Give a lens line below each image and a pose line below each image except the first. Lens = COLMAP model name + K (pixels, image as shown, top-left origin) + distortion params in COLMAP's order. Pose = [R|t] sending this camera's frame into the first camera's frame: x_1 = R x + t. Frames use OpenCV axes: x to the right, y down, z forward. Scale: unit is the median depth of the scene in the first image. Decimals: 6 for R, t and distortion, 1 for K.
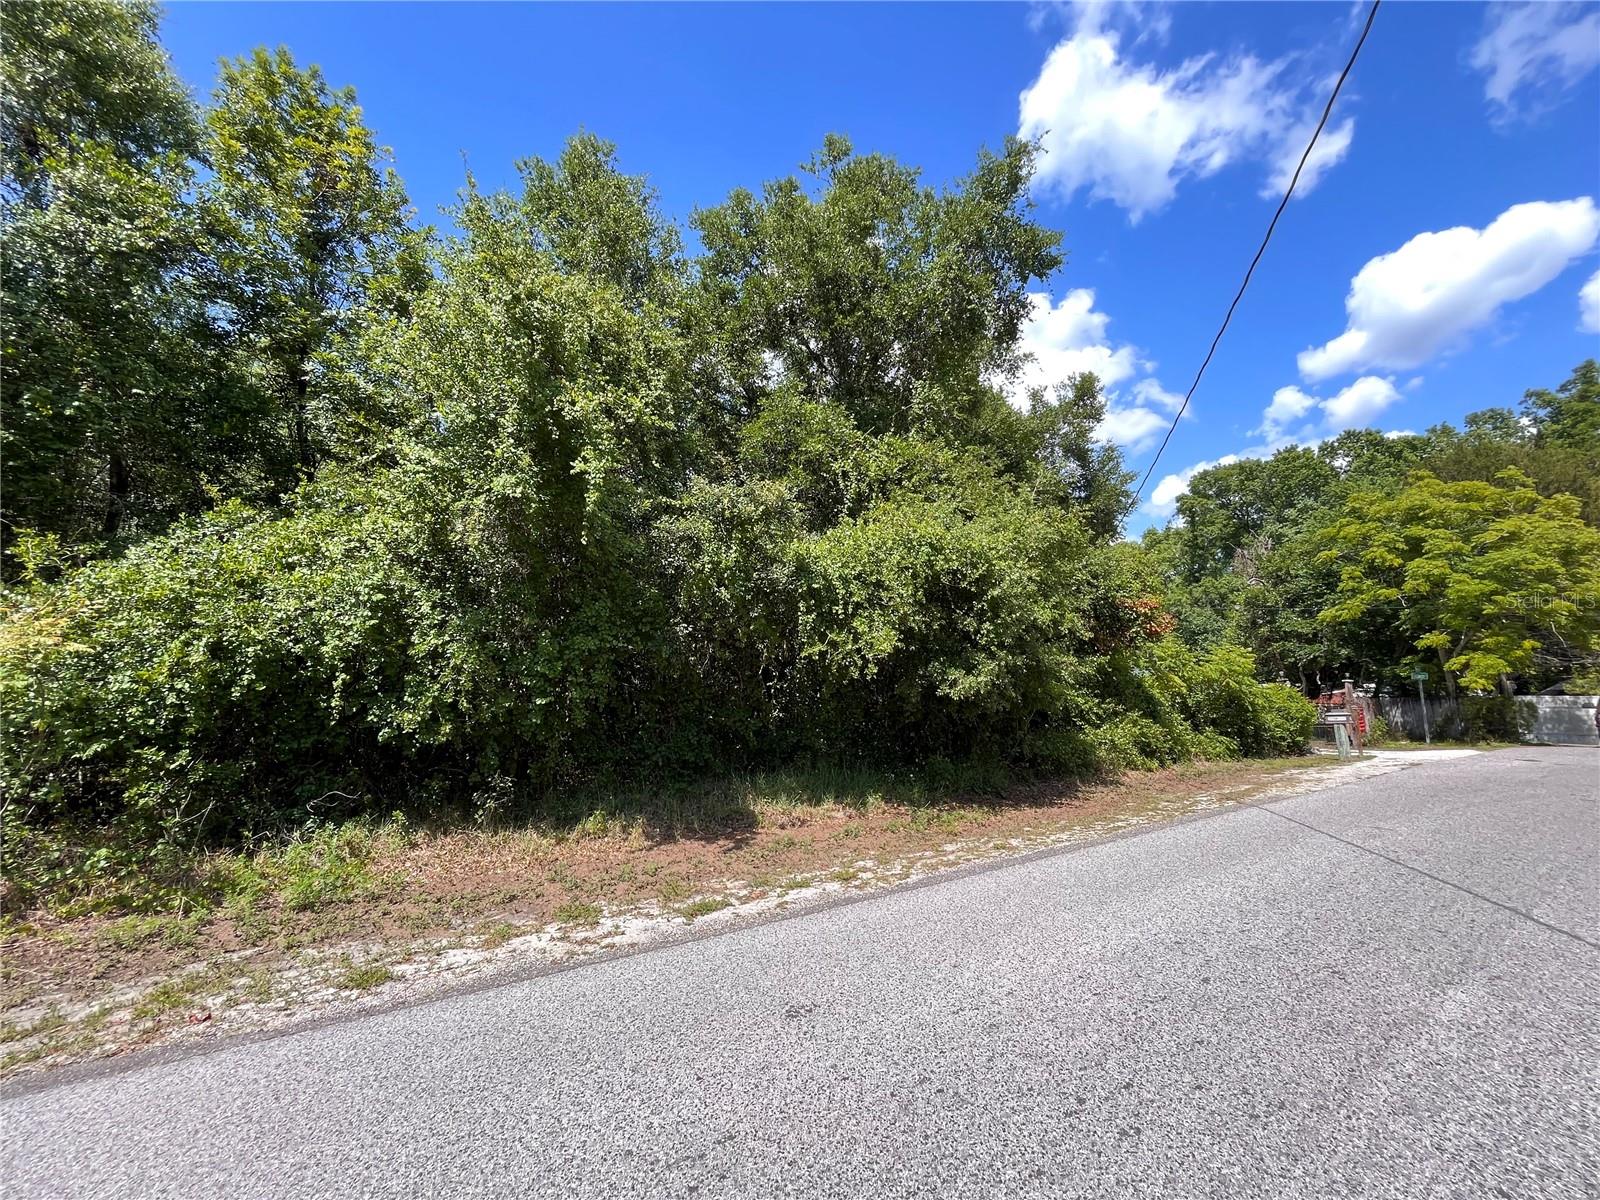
lens RADIAL K [[645.9, 0, 795.7], [0, 645.9, 603.8], [0, 0, 1]] dist [-0.001918, -0.000104]
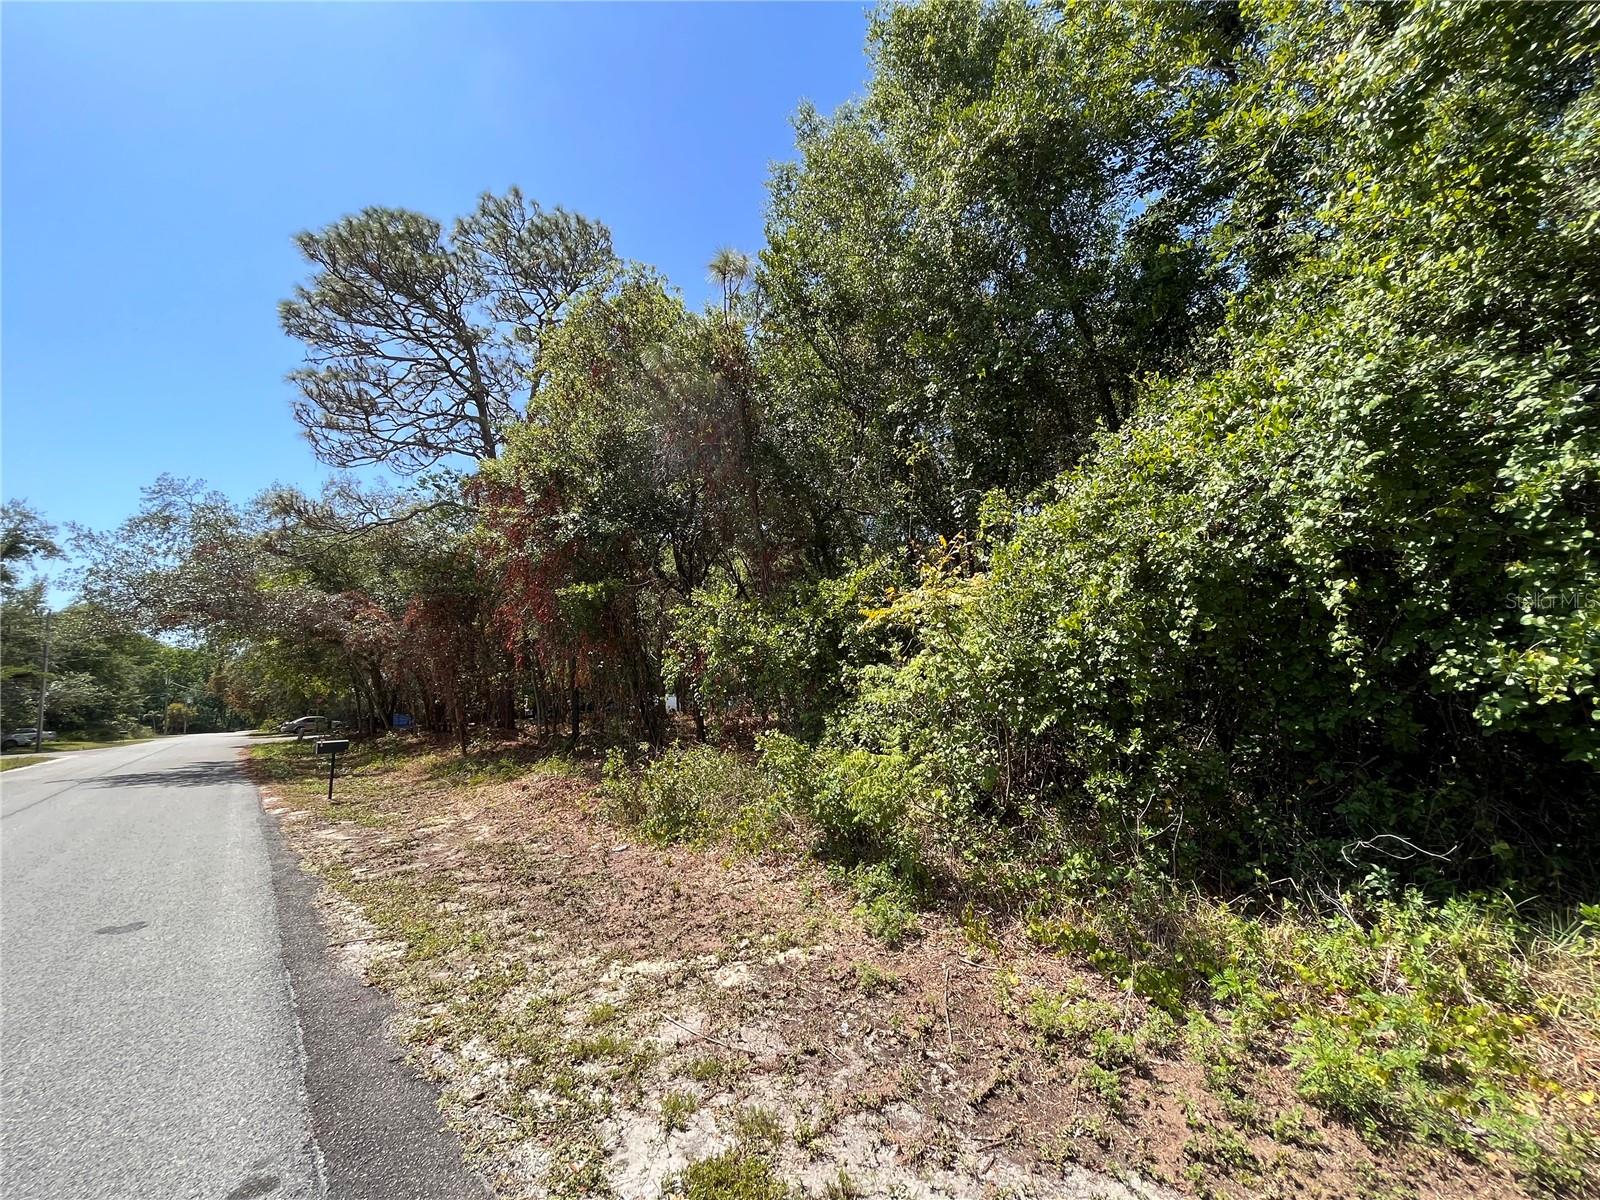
lens RADIAL K [[645.9, 0, 797.5], [0, 645.9, 601.8], [0, 0, 1]] dist [-0.001918, -0.000104]
pose [[0.117426, -0.126857, -0.984946, -0.159895], [0.195343, 0.975381, -0.102337, 0.051144], [0.973680, -0.180386, 0.139315, 0.306389]]
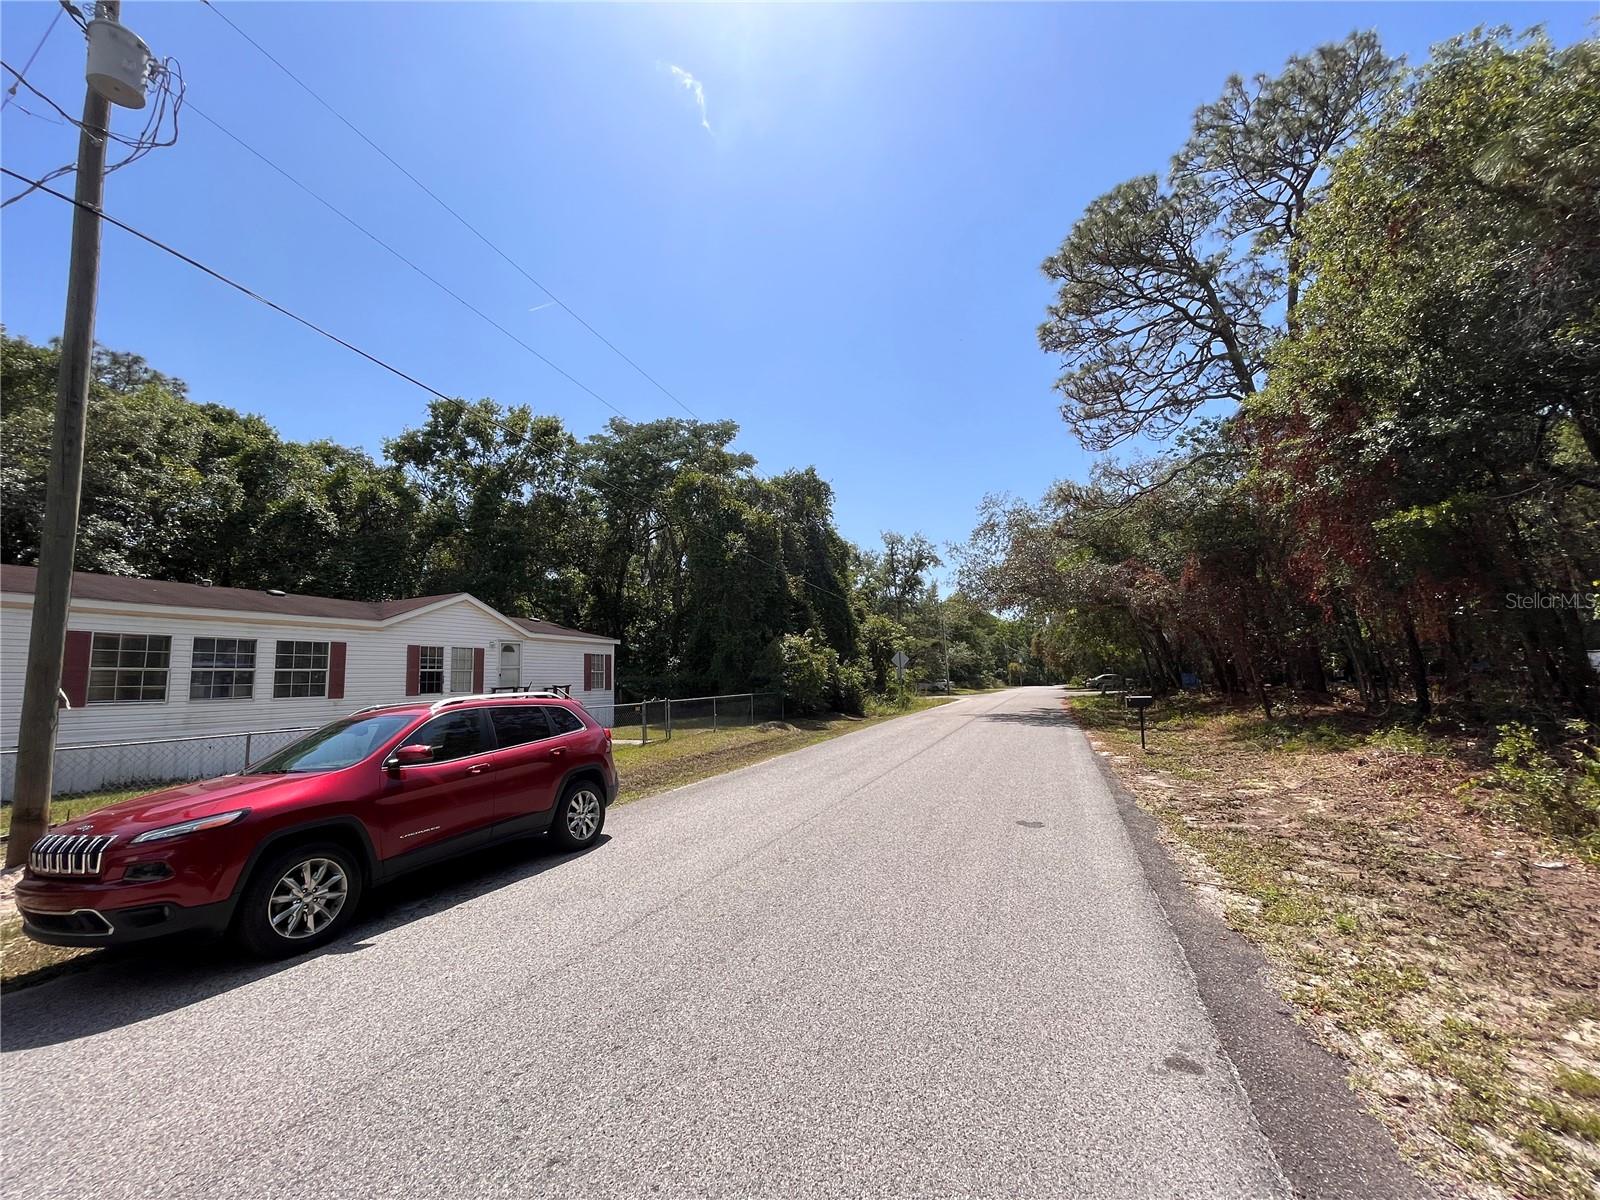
lens RADIAL K [[645.9, 0, 798.2], [0, 645.9, 602.5], [0, 0, 1]] dist [-0.001918, -0.000104]
pose [[-0.821555, -0.025675, -0.569550, -0.140633], [0.135465, 0.961586, -0.238750, 0.047943], [0.553802, -0.273300, -0.786518, 0.292760]]
